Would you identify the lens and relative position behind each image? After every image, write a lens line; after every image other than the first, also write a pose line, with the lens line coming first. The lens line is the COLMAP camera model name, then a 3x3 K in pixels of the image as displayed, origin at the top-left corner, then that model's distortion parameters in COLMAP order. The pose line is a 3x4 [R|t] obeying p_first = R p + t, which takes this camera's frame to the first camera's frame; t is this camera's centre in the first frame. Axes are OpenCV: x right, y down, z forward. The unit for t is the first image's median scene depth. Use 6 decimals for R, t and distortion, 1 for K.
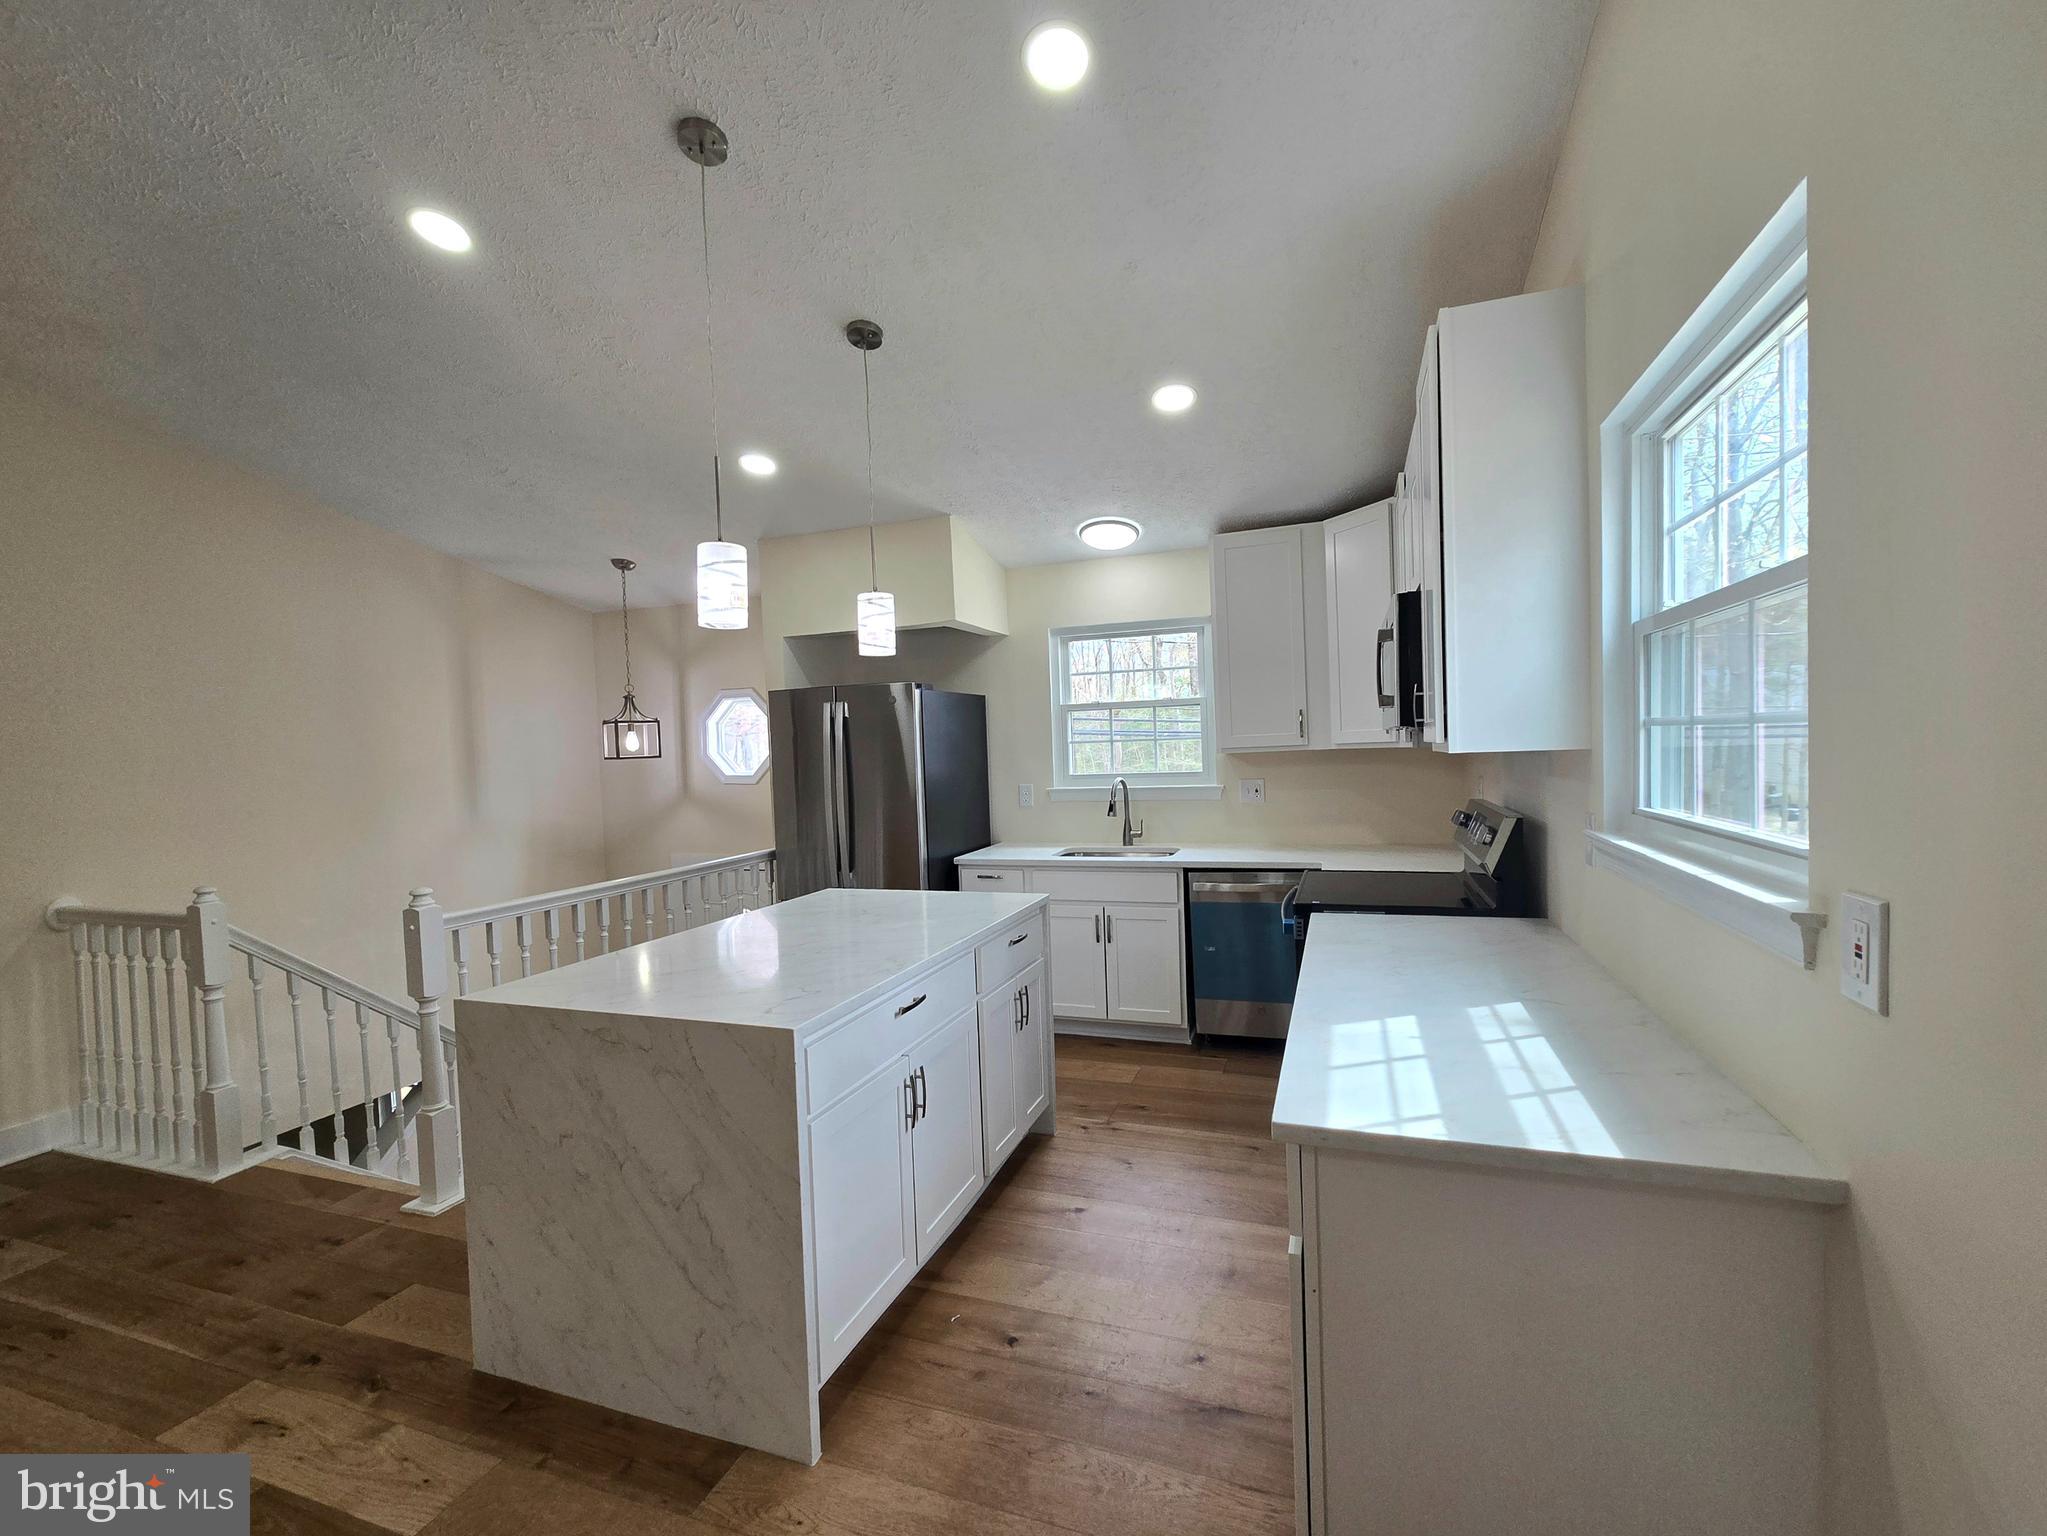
lens RADIAL K [[865.3, 0, 1040.2], [0, 865.3, 778.5], [0, 0, 1]] dist [0.000605, 0.000832]
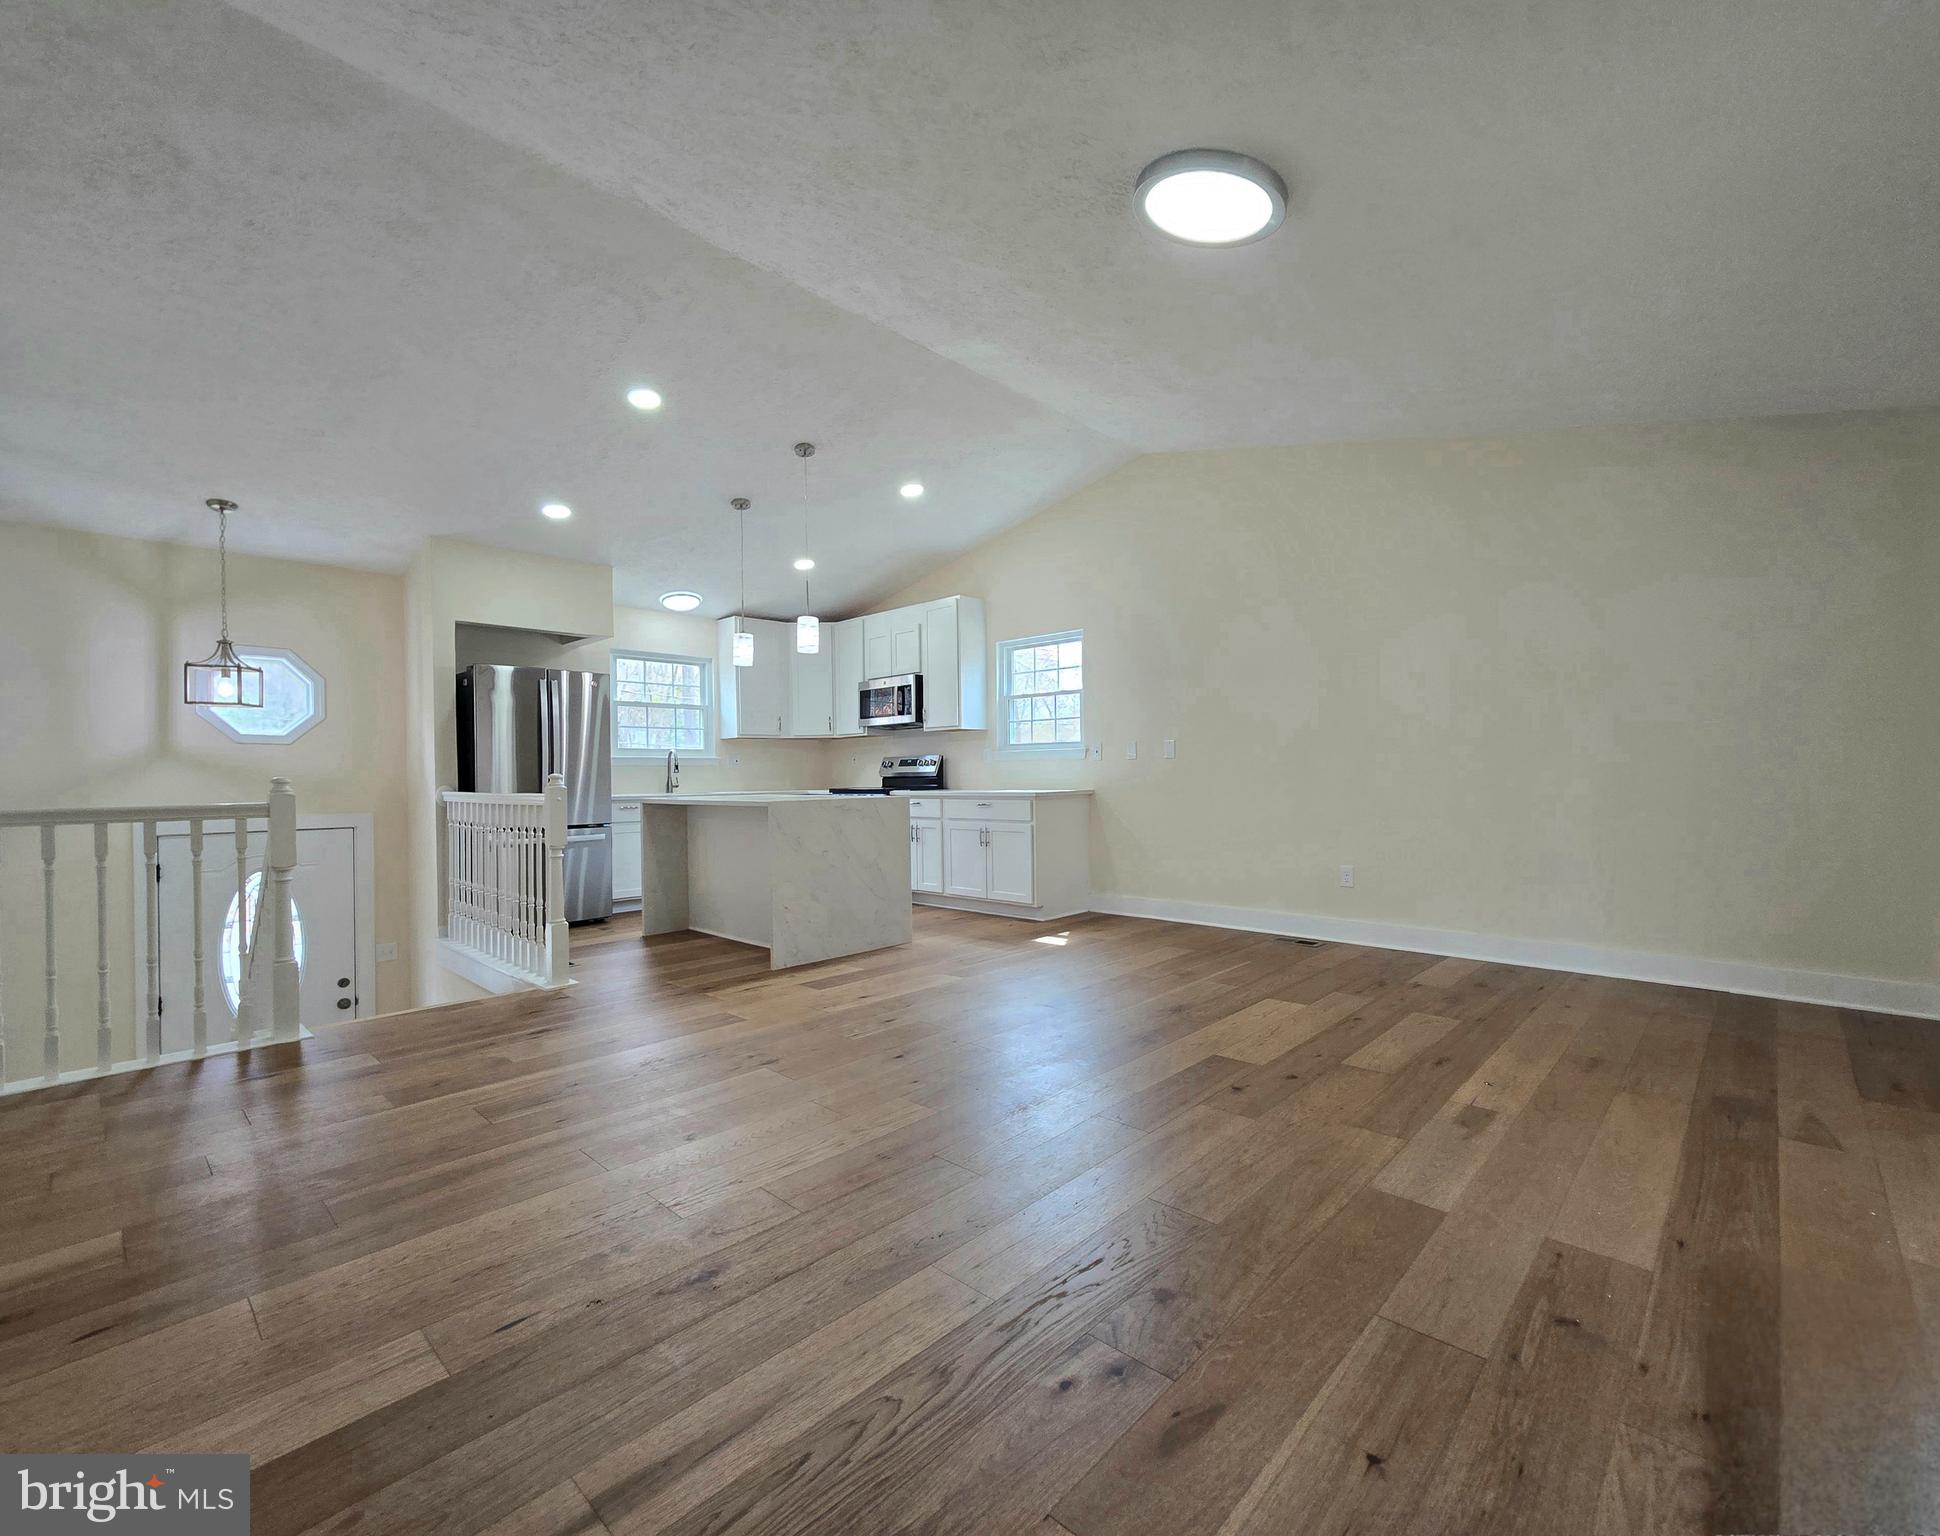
lens RADIAL K [[847.0, 0, 1034.1], [0, 847.0, 771.6], [0, 0, 1]] dist [0.000995, 0.000223]
pose [[0.371808, 0.033738, 0.927697, -1.464394], [0.033810, 0.998184, -0.049852, 0.185093], [-0.927694, 0.049901, 0.369992, -0.263630]]
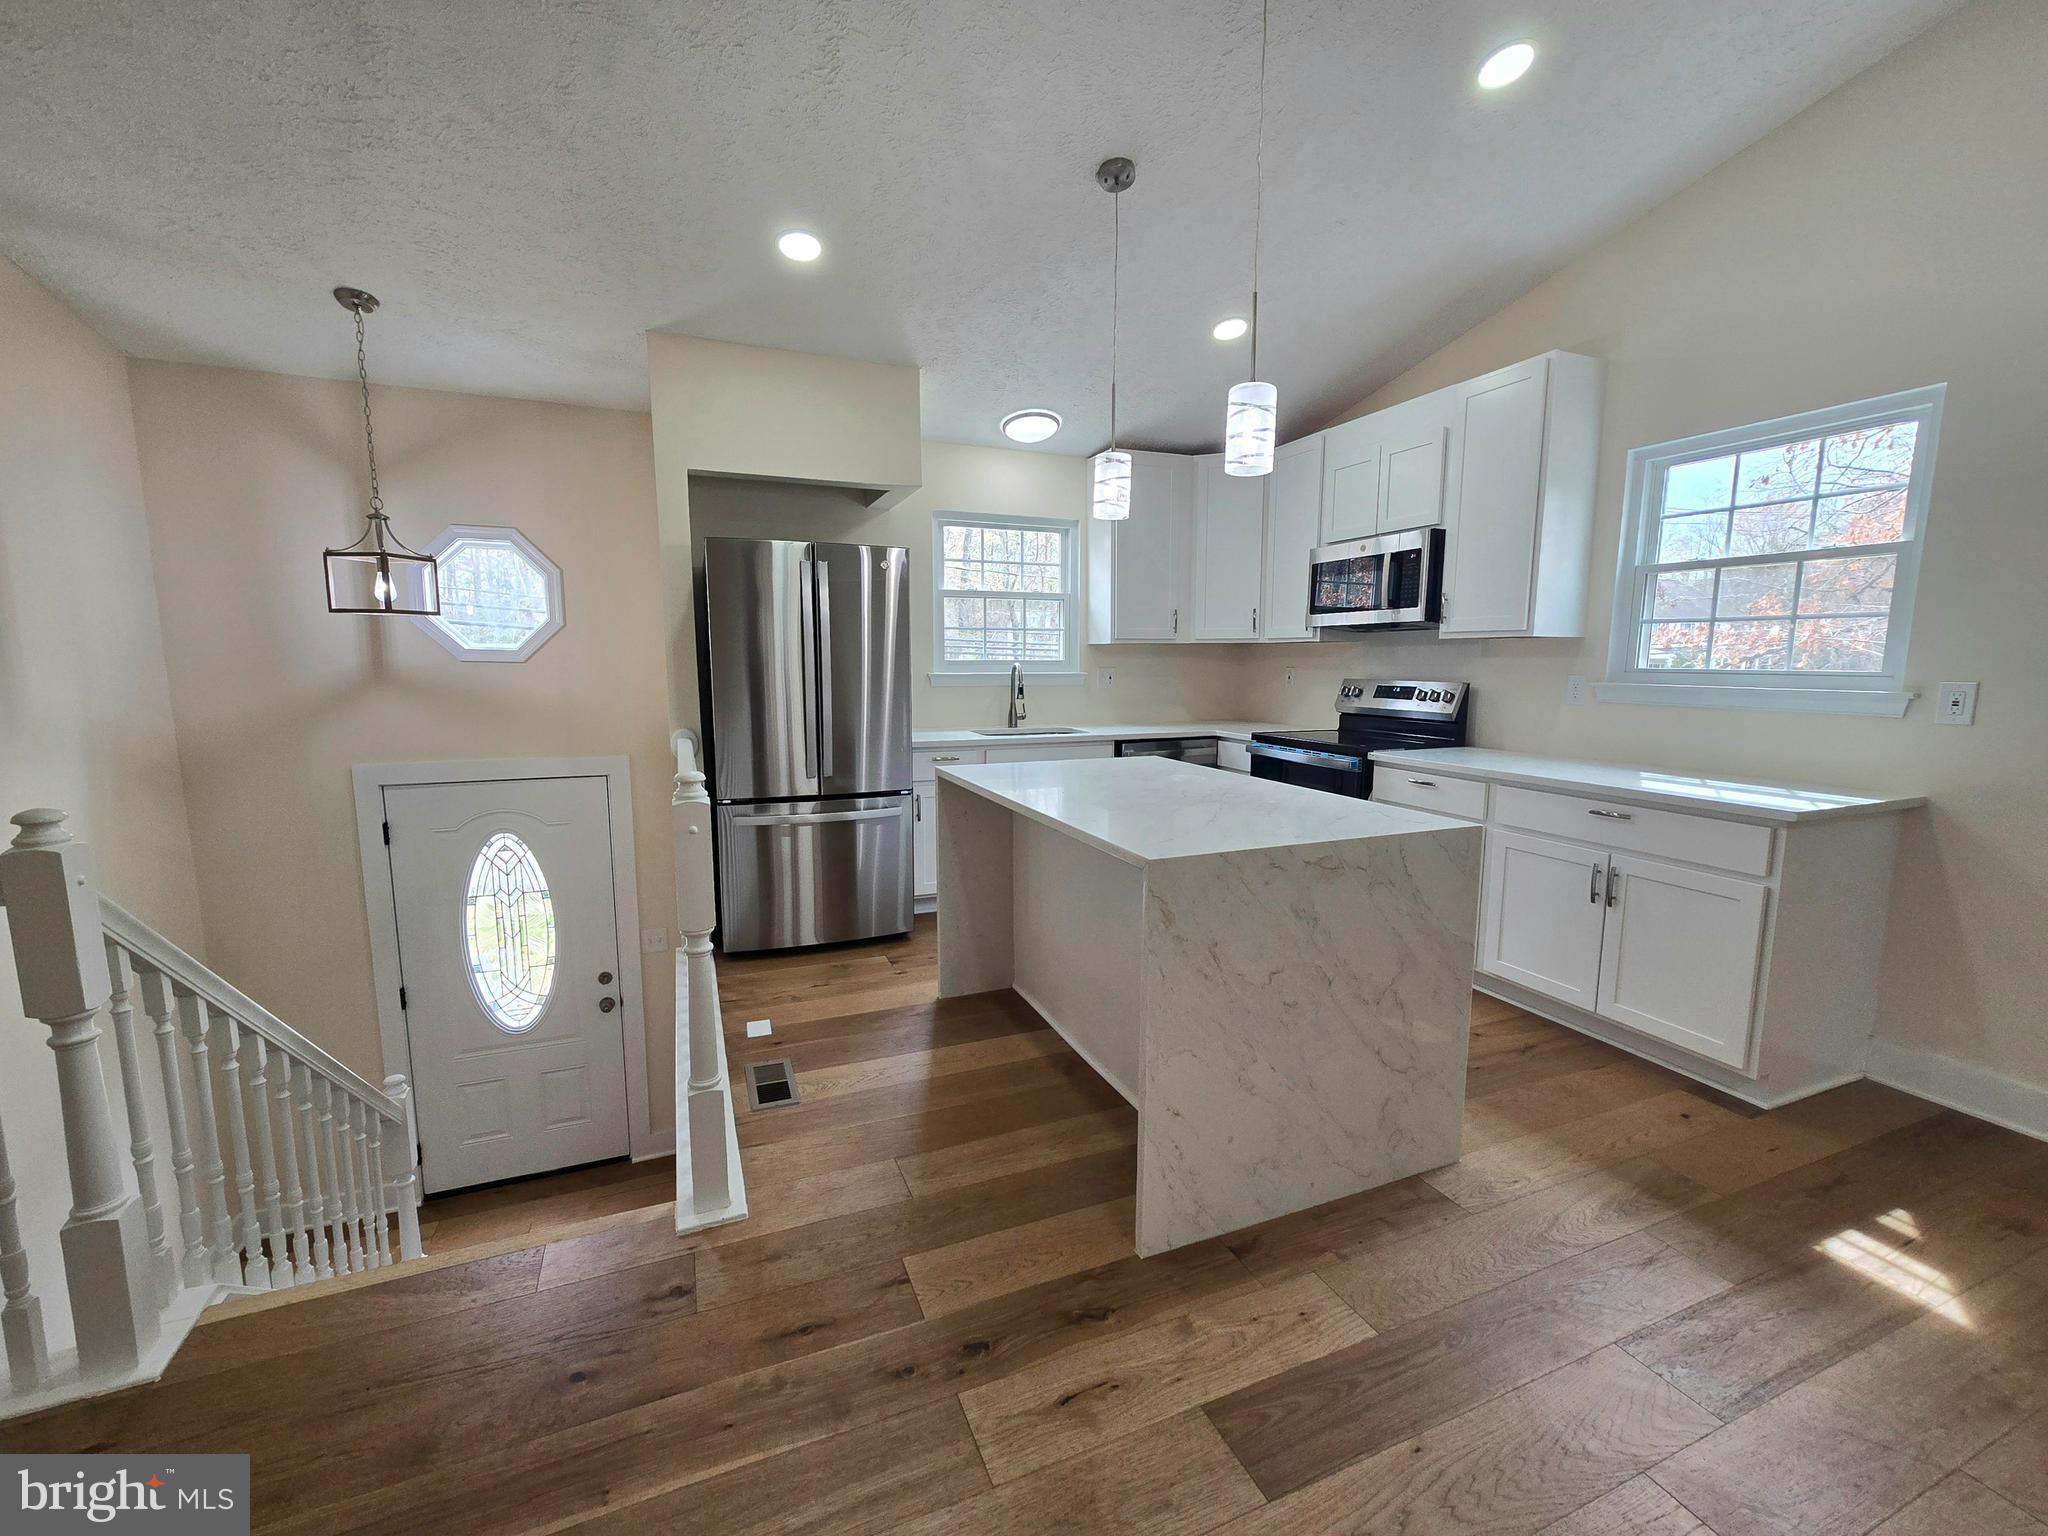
lens RADIAL K [[854.7, 0, 1031.0], [0, 854.7, 770.8], [0, 0, 1]] dist [0.000873, 0.000591]
pose [[0.739958, -0.052607, 0.670593, -0.797359], [-0.004897, 0.996489, 0.083577, 0.056384], [-0.672636, -0.065127, 0.737102, 0.270212]]
